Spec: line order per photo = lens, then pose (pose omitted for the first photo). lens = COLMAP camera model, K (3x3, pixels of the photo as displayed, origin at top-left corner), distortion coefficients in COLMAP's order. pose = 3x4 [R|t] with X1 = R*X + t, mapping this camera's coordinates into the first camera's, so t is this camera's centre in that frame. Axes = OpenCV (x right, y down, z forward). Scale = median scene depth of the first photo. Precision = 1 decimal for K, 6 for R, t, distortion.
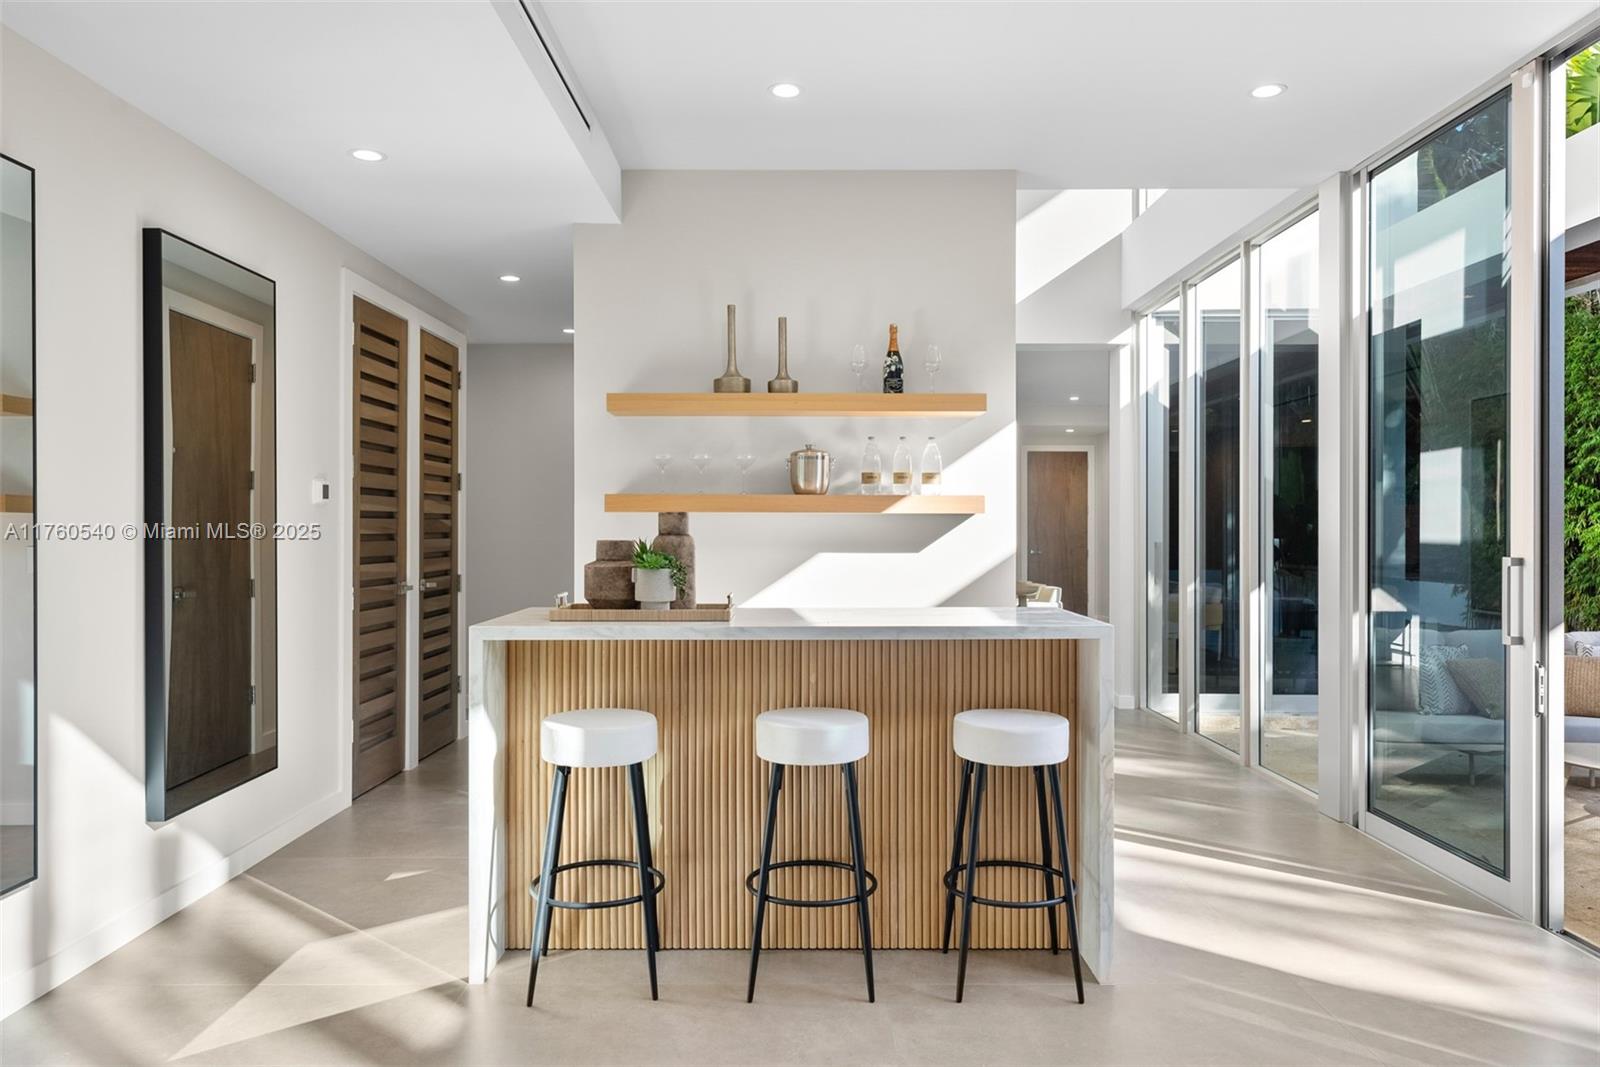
lens RADIAL K [[1075.1, 0, 800.0], [0, 1075.1, 533.5], [0, 0, 1]] dist [0.000132, 0.003149]
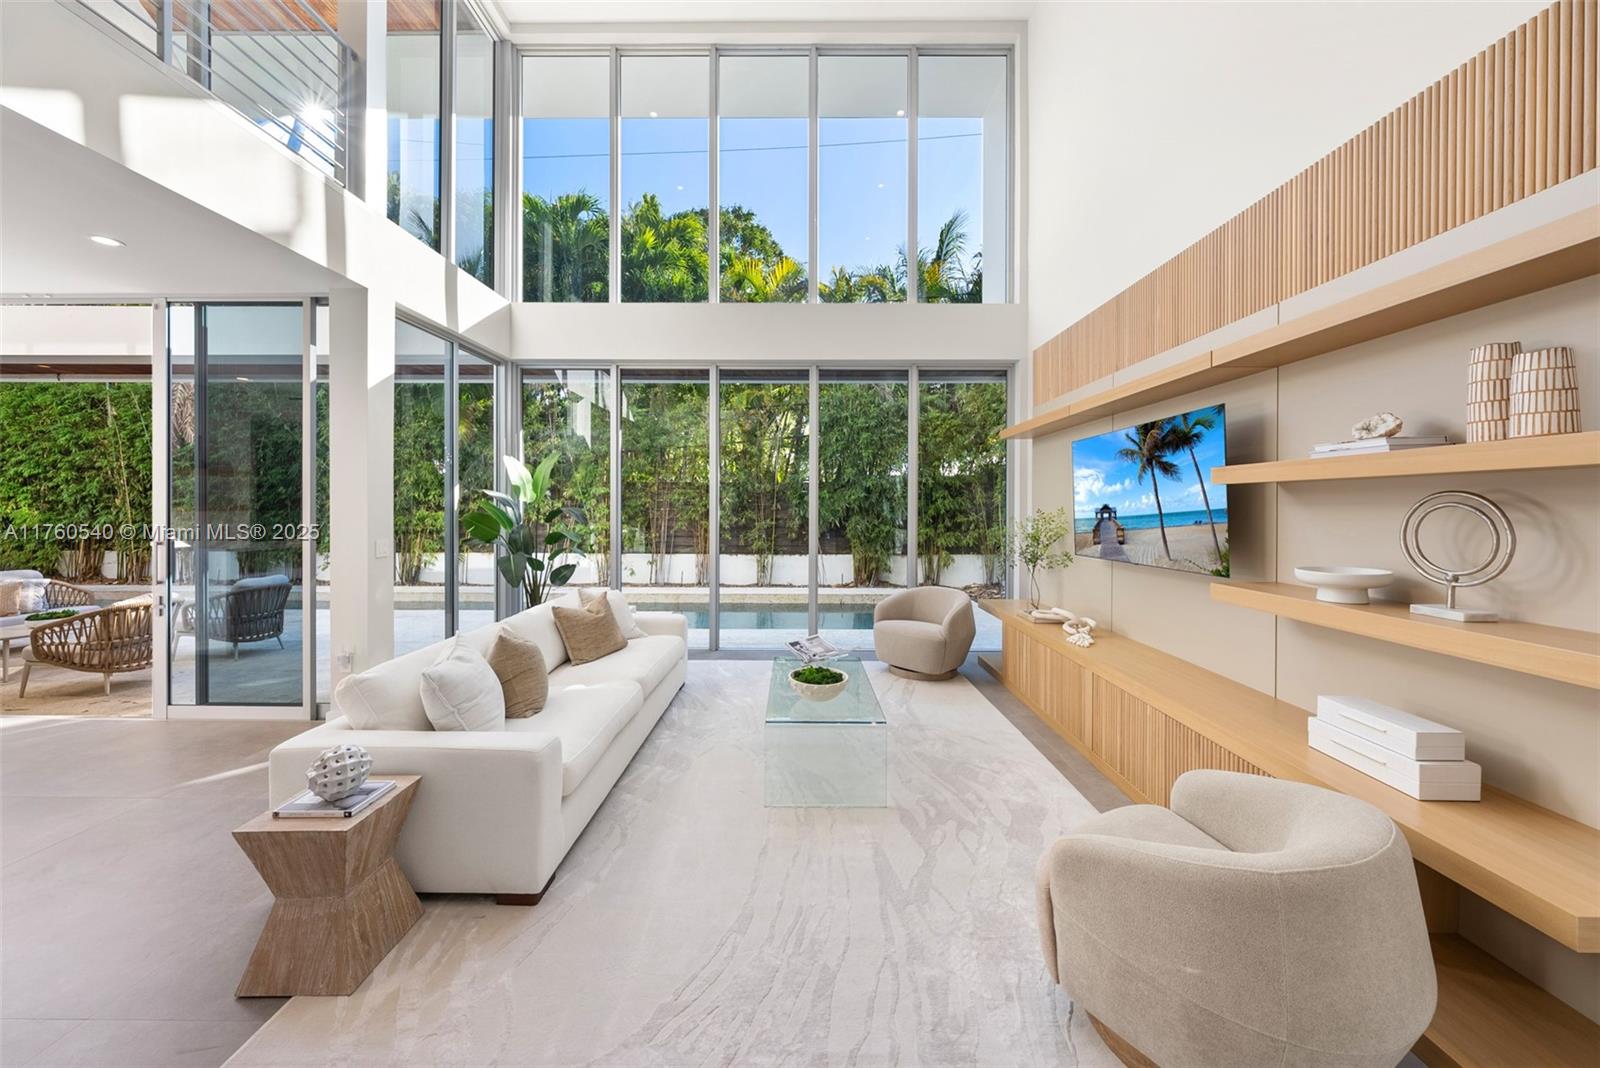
lens RADIAL K [[559.2, 0, 795.0], [0, 559.2, 509.5], [0, 0, 1]] dist [-0.001664, -0.000350]
pose [[0.011102, -0.007423, 0.999911, -0.284918], [-0.001082, 0.999972, 0.007435, -0.036625], [-0.999938, -0.001165, 0.011093, -0.546697]]
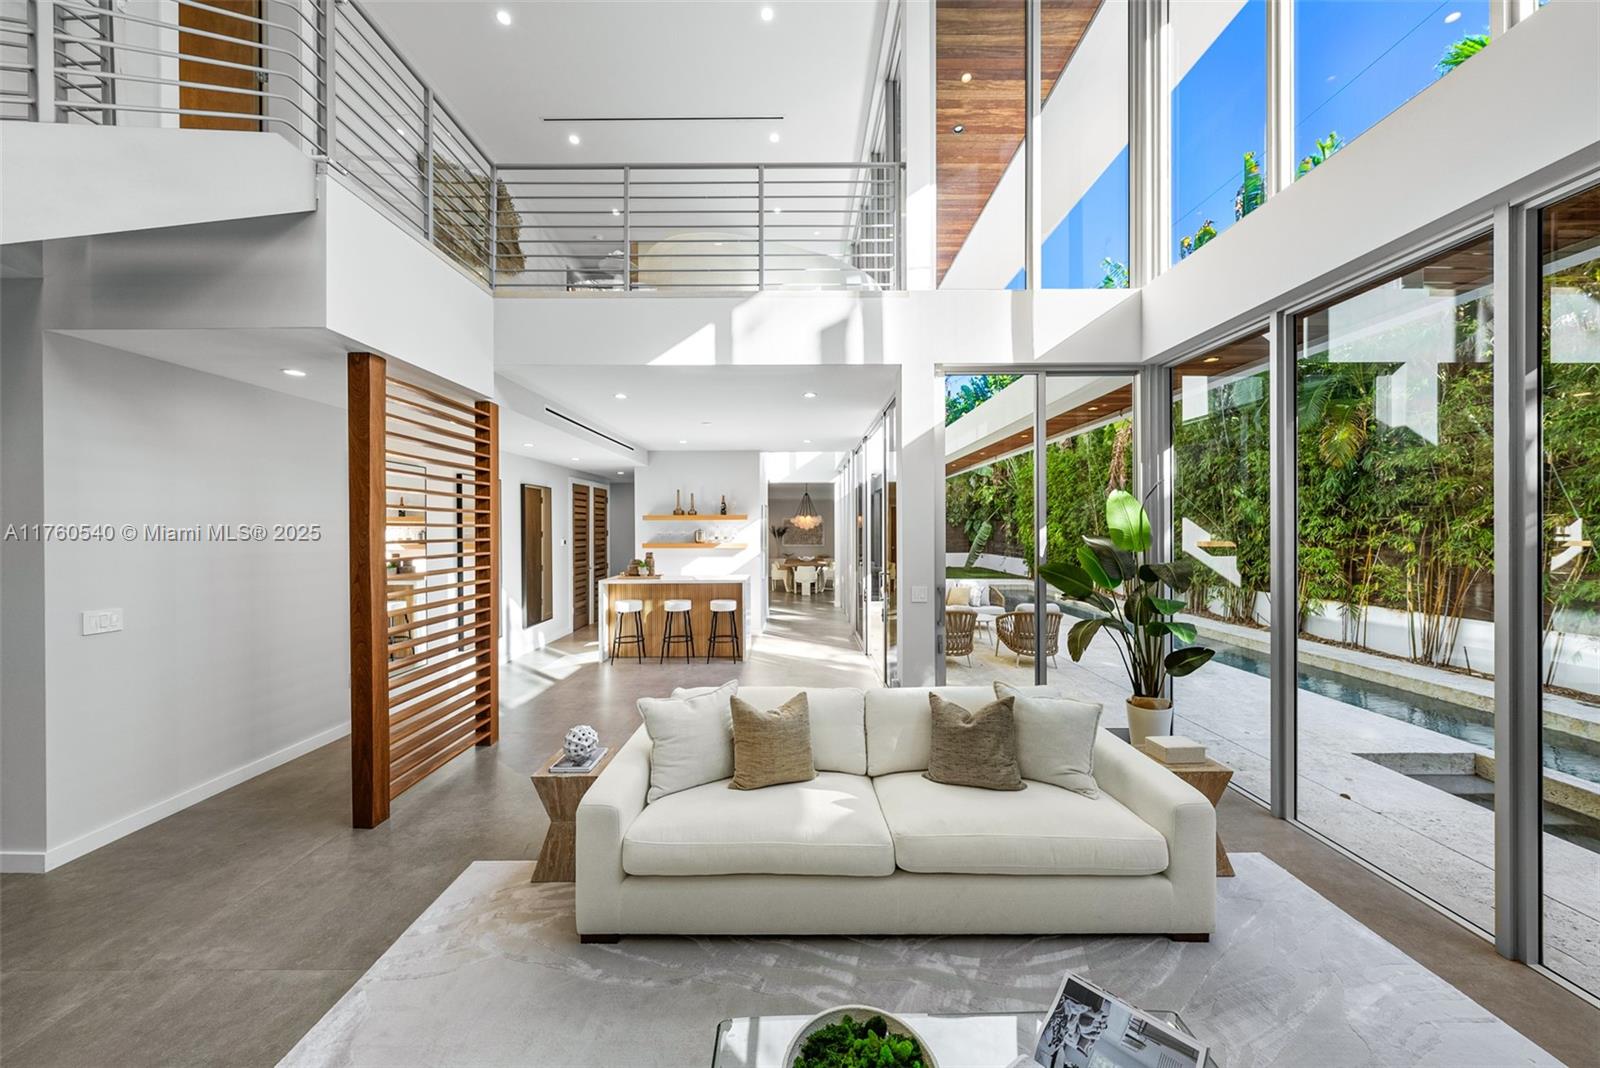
lens RADIAL K [[537.6, 0, 800.0], [0, 537.6, 534.0], [0, 0, 1]] dist [0.000601, -0.000046]
pose [[0.999987, -0.004719, 0.002015, 0.341428], [0.004706, 0.999970, 0.006225, -0.076337], [-0.002044, -0.006216, 0.999979, -0.800299]]
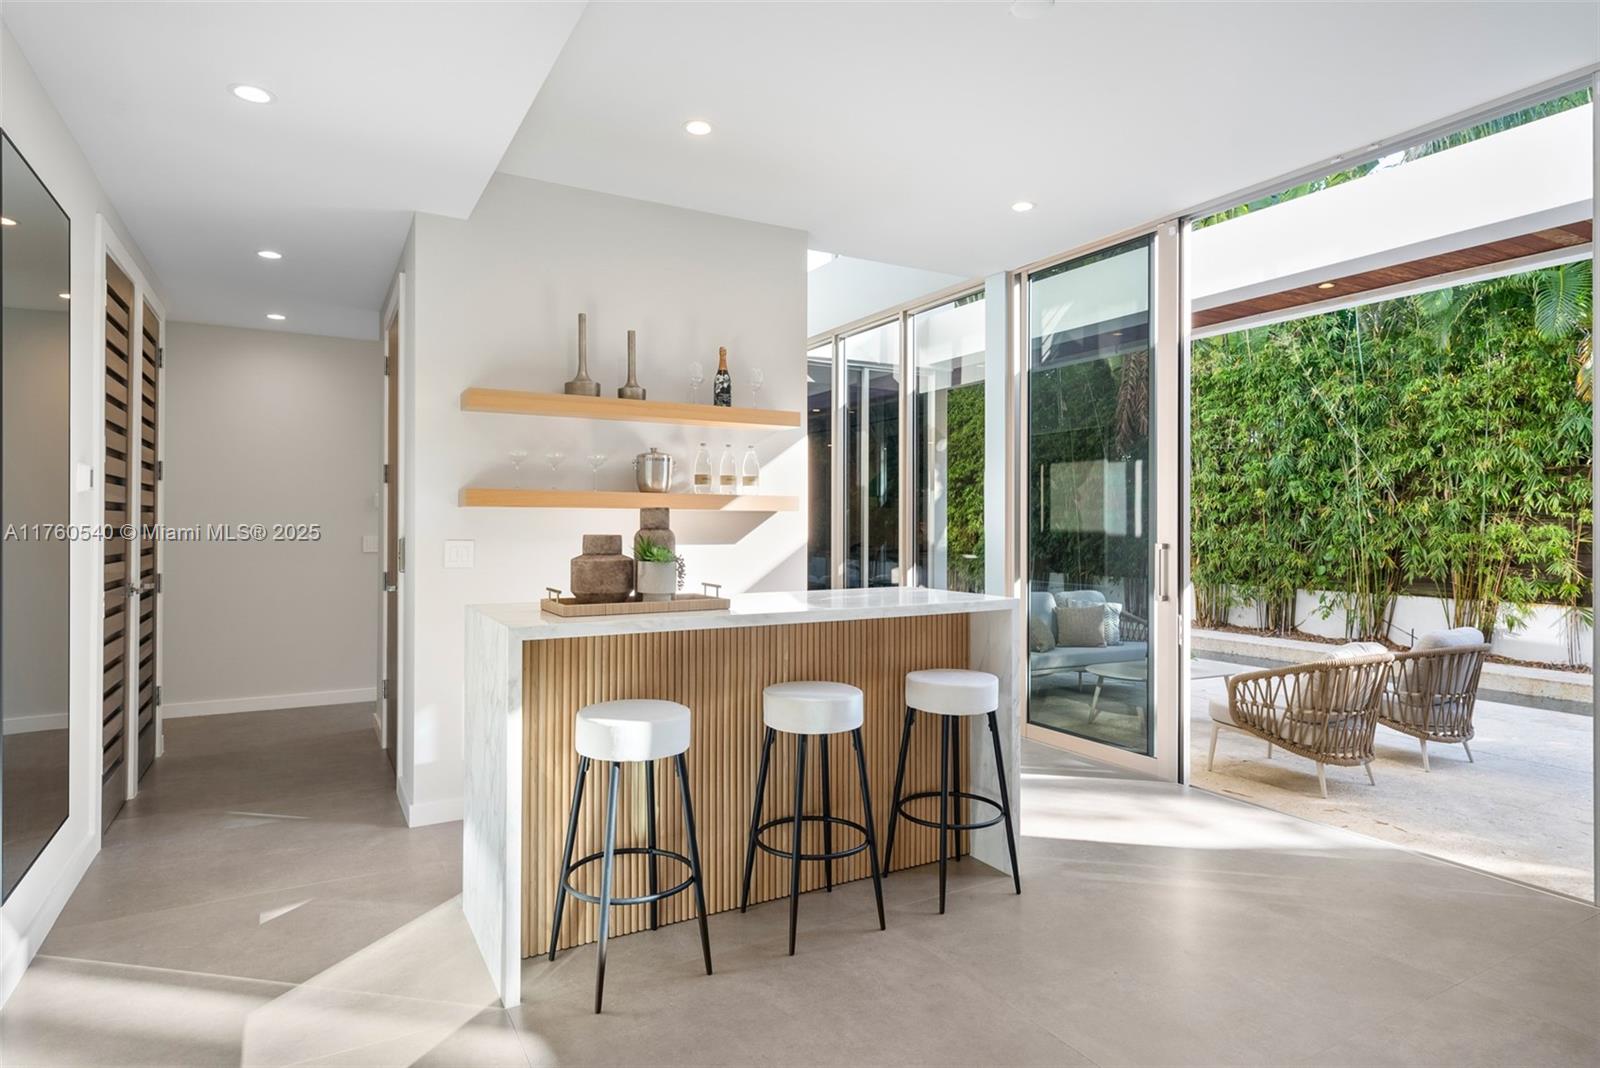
lens RADIAL K [[878.2, 0, 801.2], [0, 878.2, 527.4], [0, 0, 1]] dist [0.000100, -0.000630]
pose [[0.868974, 0.000611, 0.494857, -0.310241], [-0.000532, 1.000000, -0.000300, -0.000270], [-0.494857, -0.000002, 0.868975, 0.138695]]
